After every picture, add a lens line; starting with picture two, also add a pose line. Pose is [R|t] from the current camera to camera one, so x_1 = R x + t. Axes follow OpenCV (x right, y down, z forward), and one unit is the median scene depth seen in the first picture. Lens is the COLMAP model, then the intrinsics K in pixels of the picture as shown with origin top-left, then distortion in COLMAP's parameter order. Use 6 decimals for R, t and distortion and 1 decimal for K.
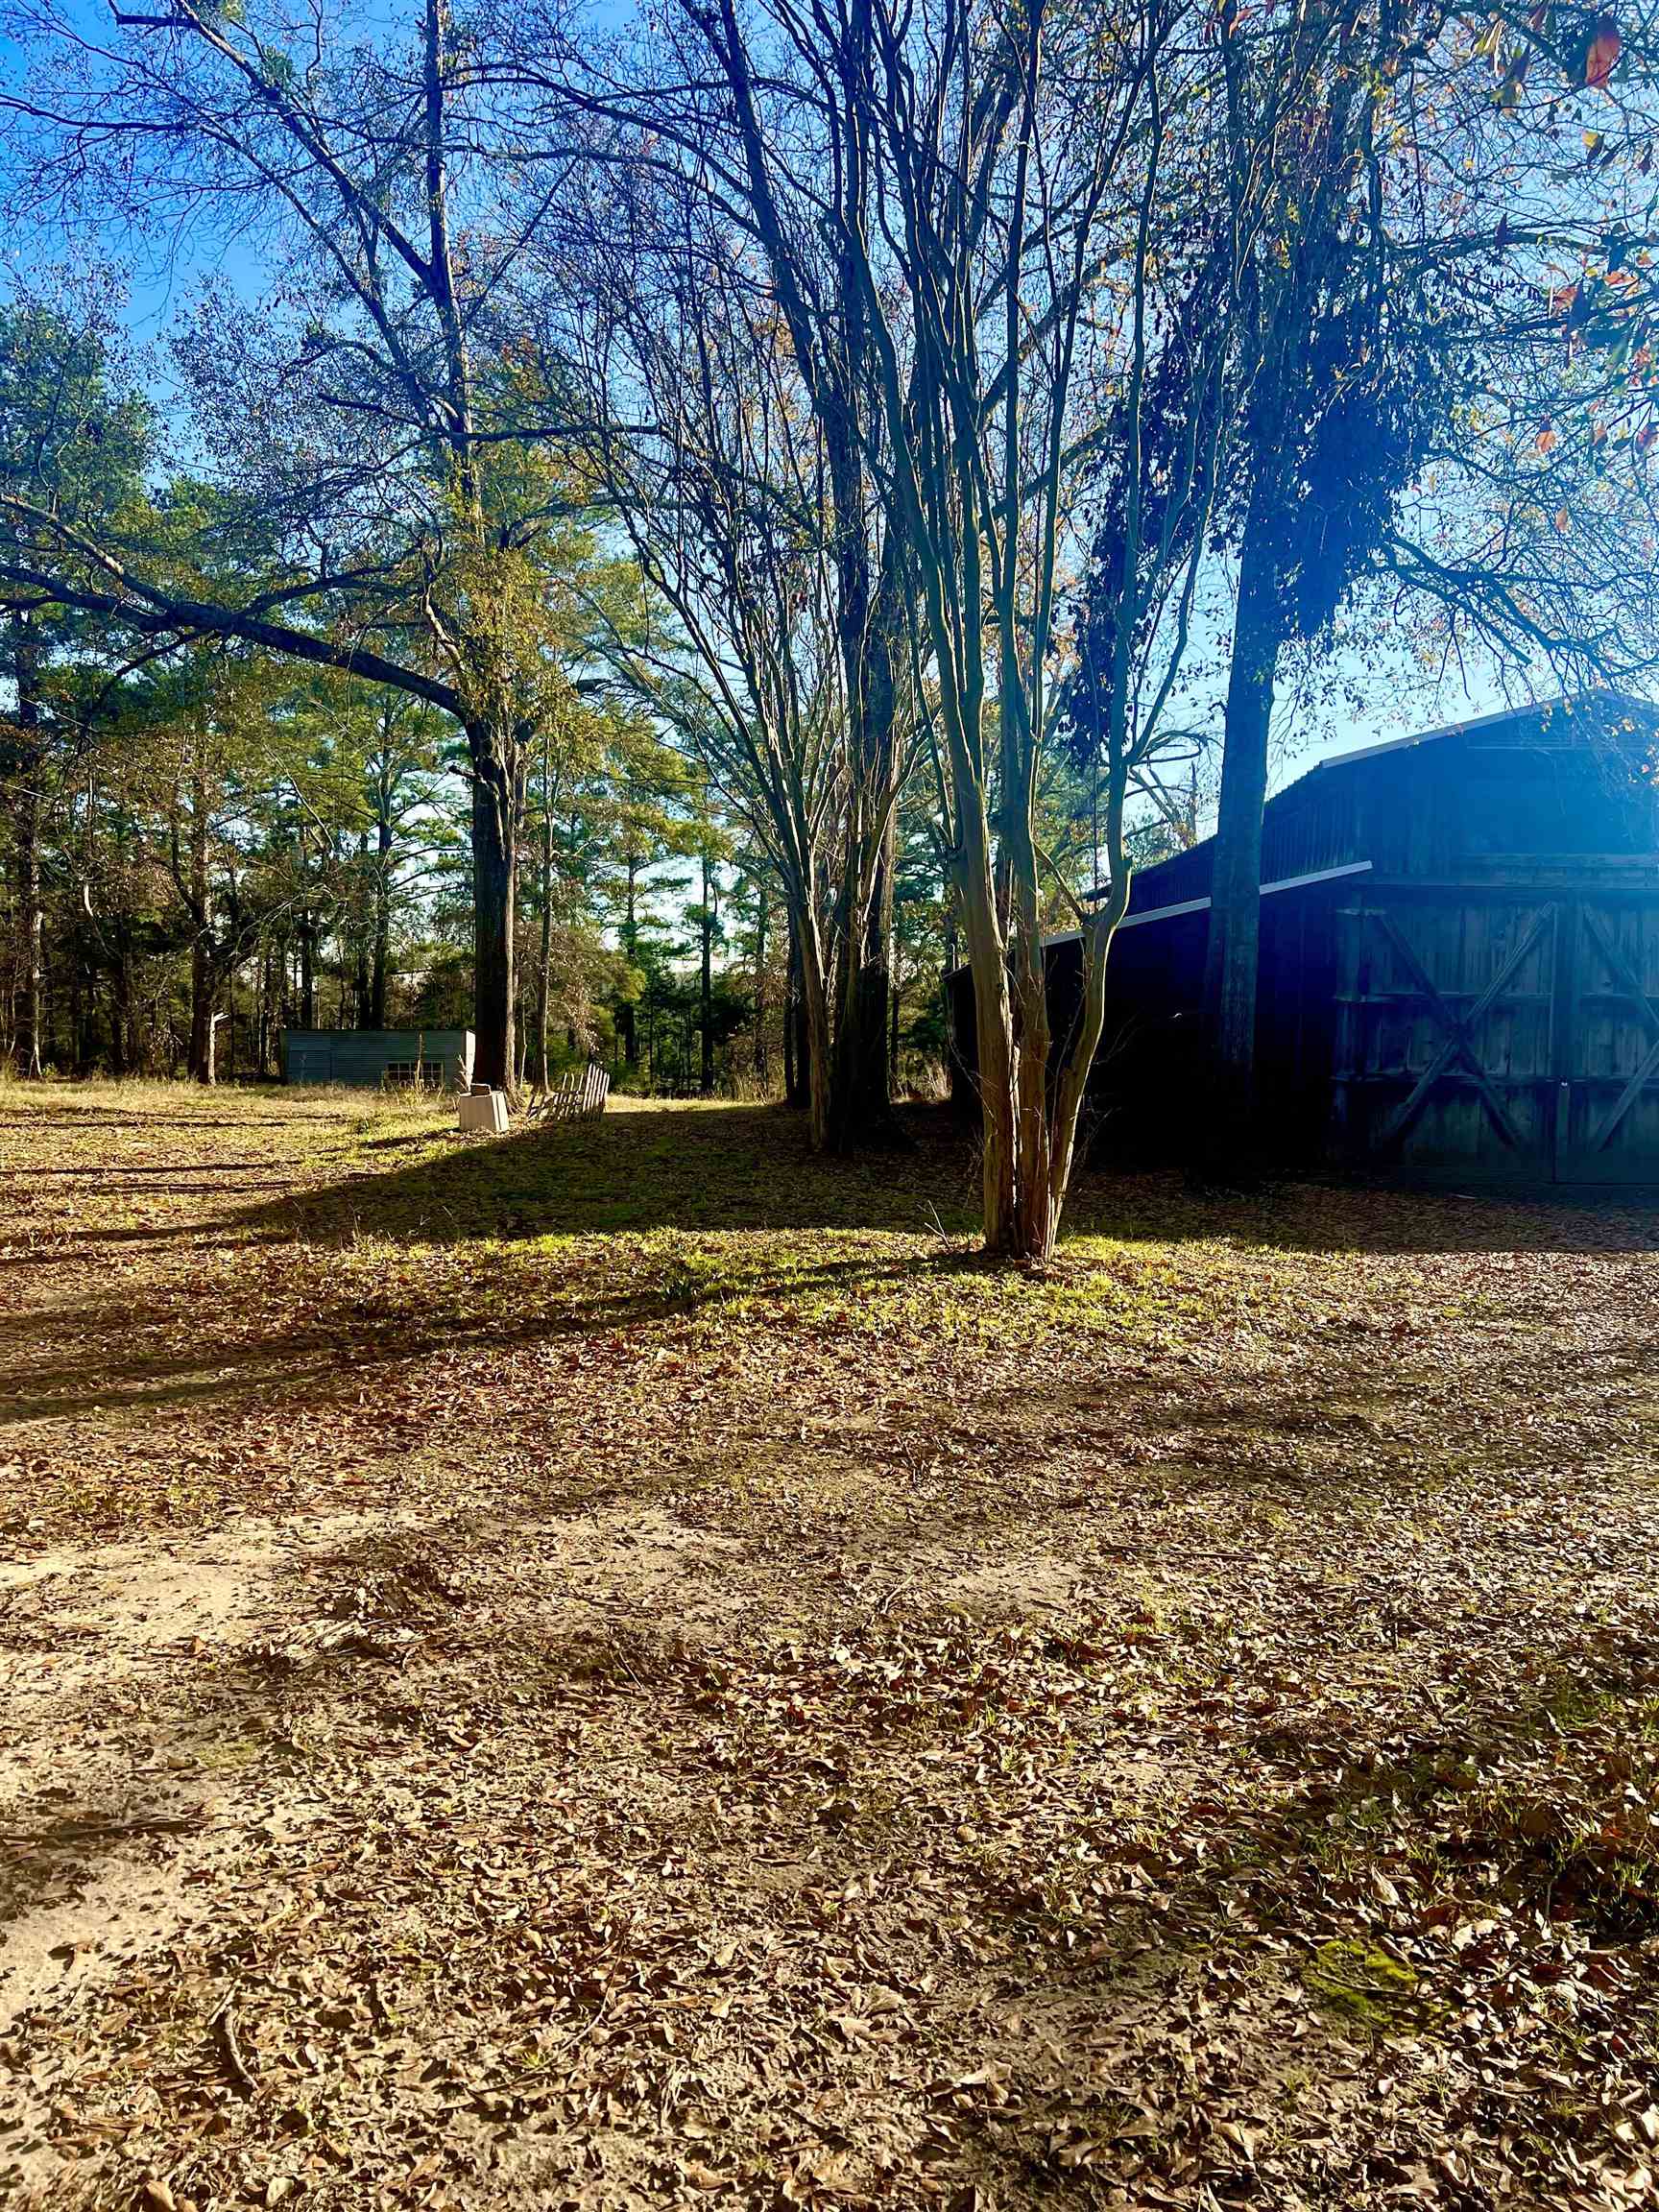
lens RADIAL K [[1647.7, 0, 819.6], [0, 1647.7, 1098.9], [0, 0, 1]] dist [0.056718, -0.059899]
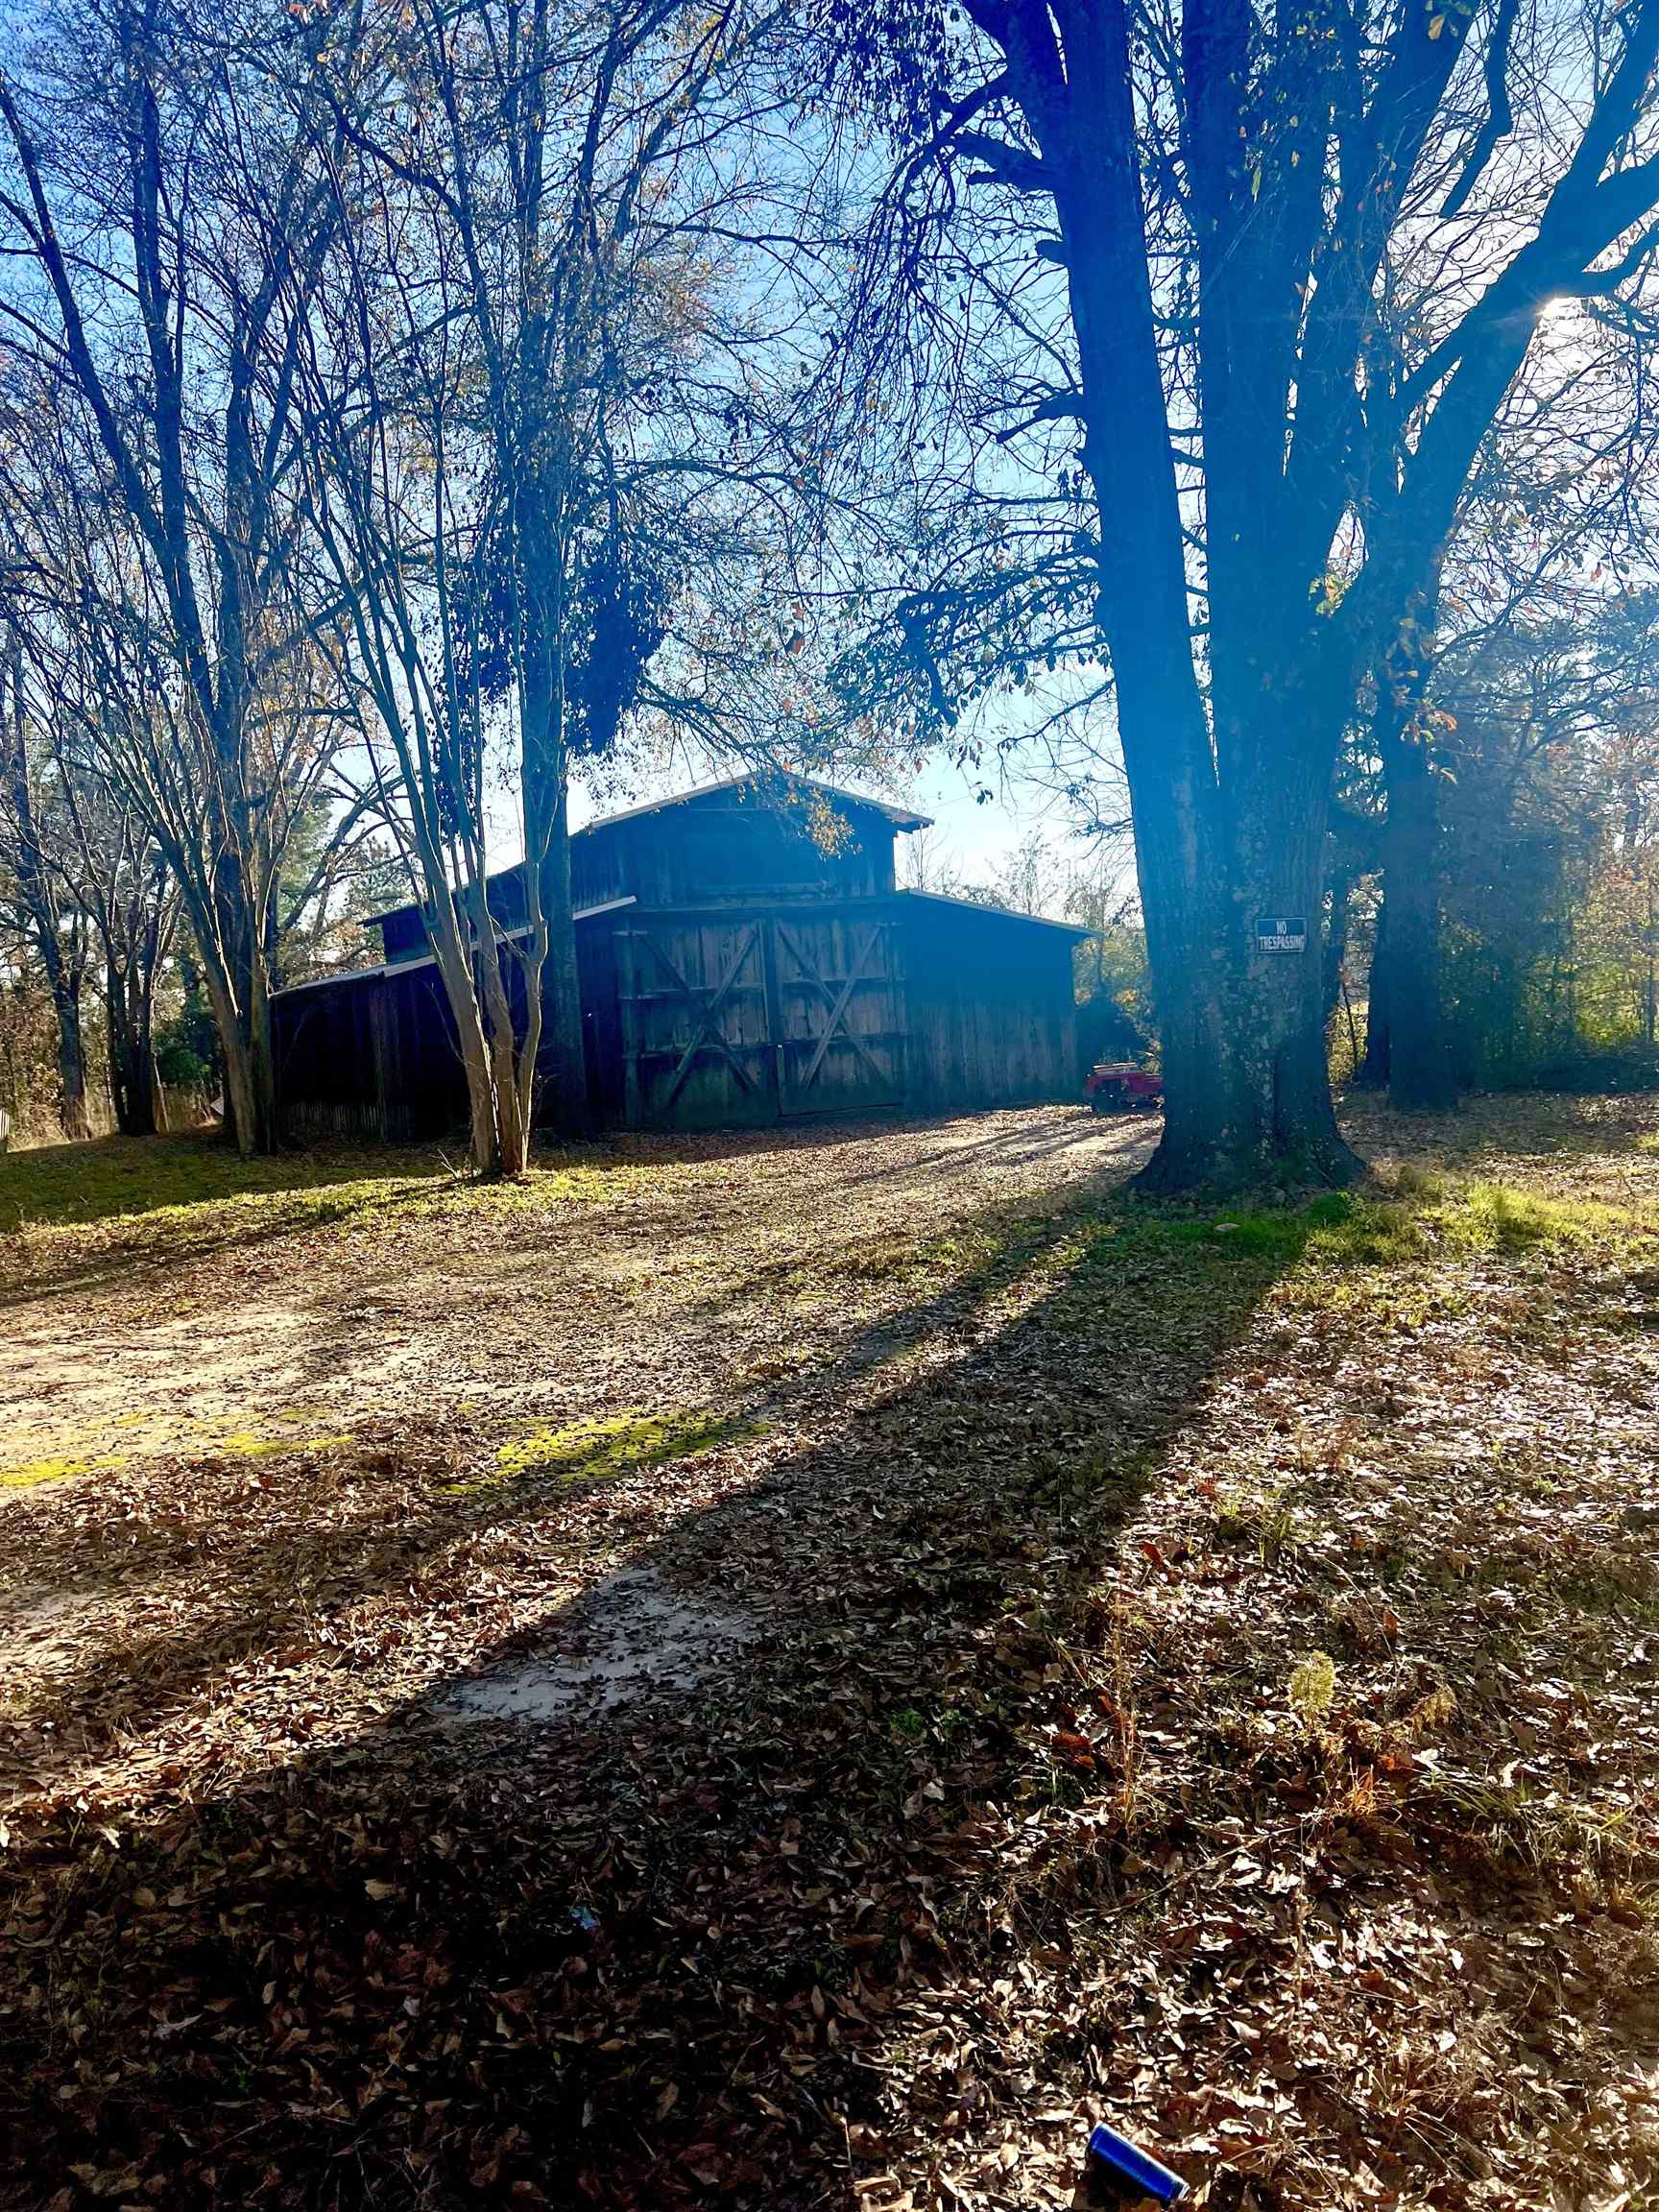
lens RADIAL K [[1647.7, 0, 833.2], [0, 1647.7, 1119.0], [0, 0, 1]] dist [0.056718, -0.059899]
pose [[0.885914, -0.113290, 0.449801, -0.153013], [0.110185, 0.993357, 0.033178, 0.011278], [-0.450572, 0.020168, 0.892512, -0.278314]]
